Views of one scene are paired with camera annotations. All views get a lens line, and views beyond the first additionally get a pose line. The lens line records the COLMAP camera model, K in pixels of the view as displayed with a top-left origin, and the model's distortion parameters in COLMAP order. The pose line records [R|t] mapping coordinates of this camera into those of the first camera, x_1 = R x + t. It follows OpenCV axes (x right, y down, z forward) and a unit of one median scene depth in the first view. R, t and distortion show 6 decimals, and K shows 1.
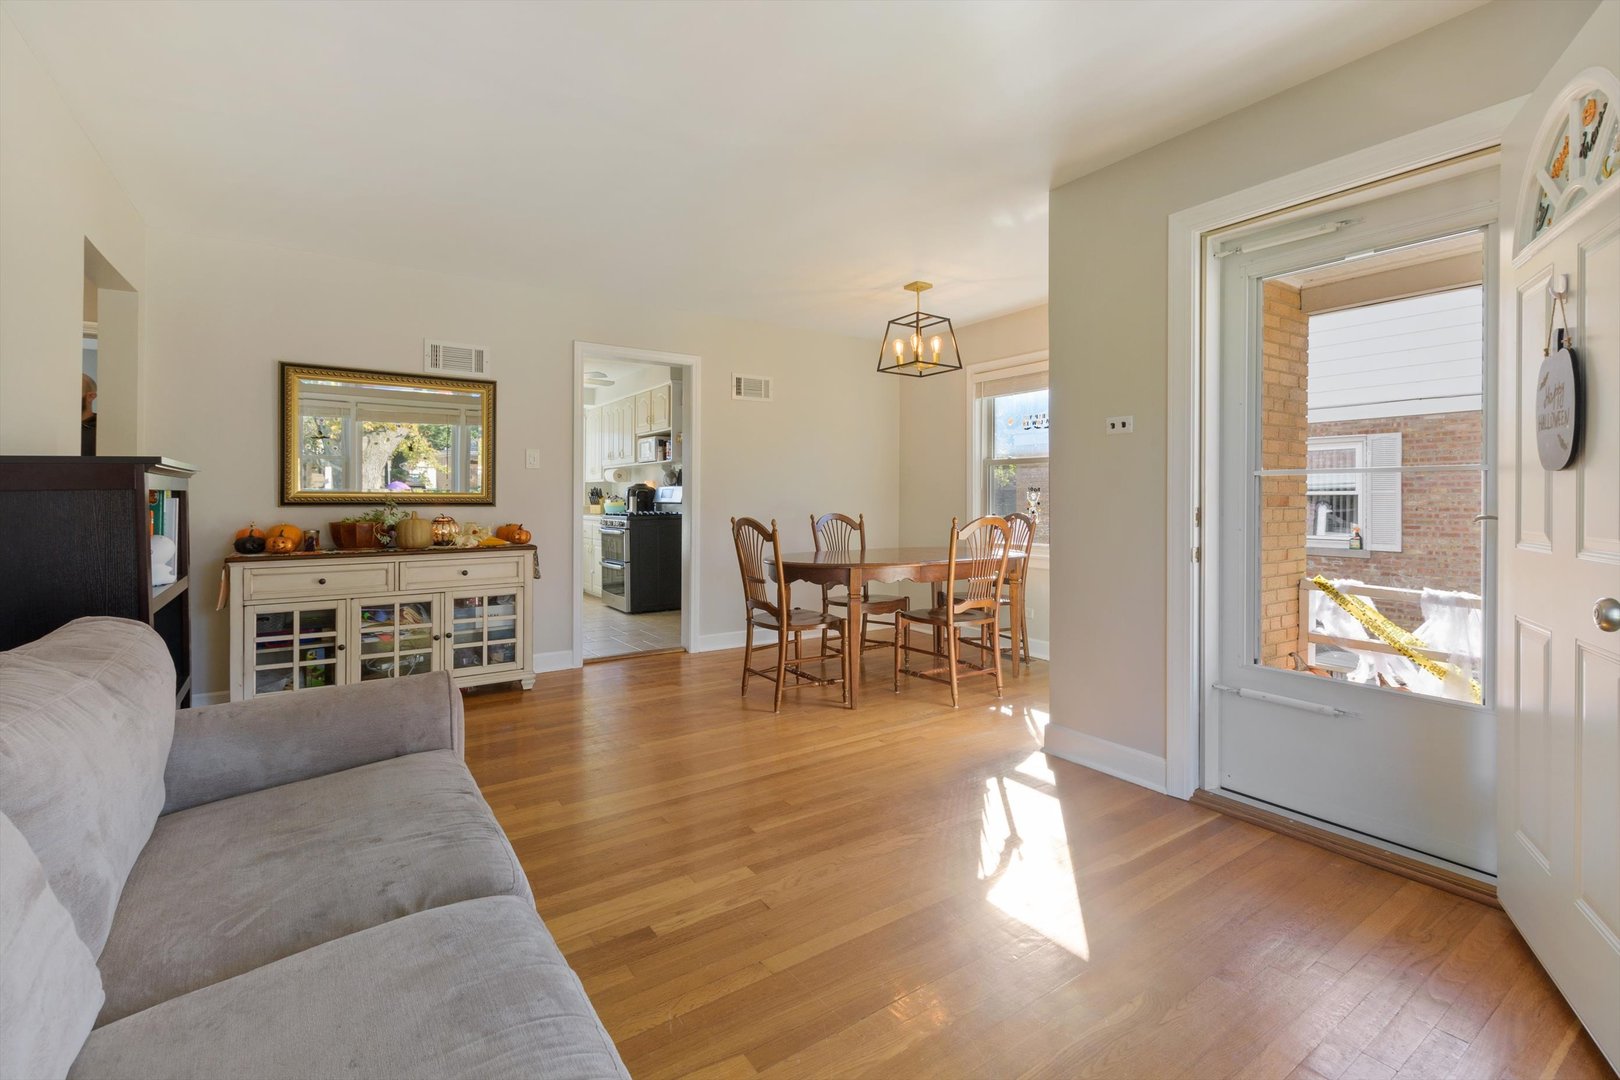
lens RADIAL K [[709.2, 0, 796.9], [0, 709.2, 501.3], [0, 0, 1]] dist [0.000072, -0.000877]
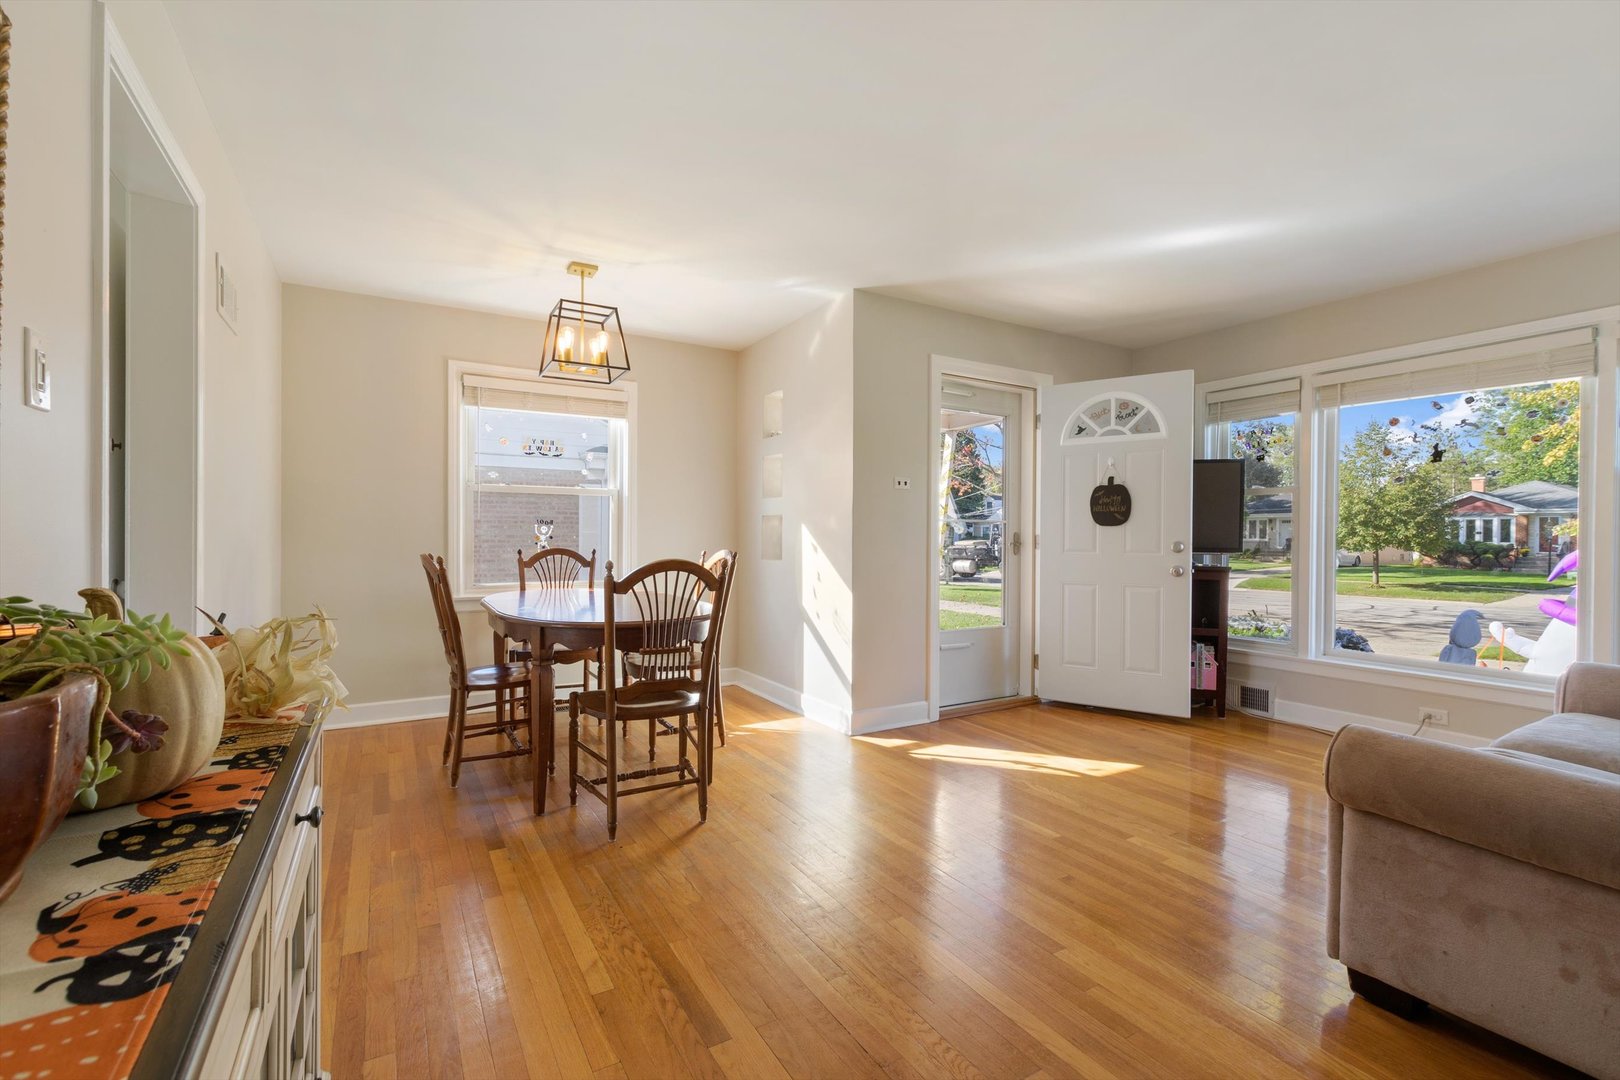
lens RADIAL K [[709.2, 0, 801.4], [0, 709.2, 541.3], [0, 0, 1]] dist [0.000072, -0.000877]
pose [[0.054372, -0.008395, 0.998485, -0.889420], [-0.002664, 0.999960, 0.008552, -0.001801], [-0.998517, -0.003125, 0.054348, 1.004546]]
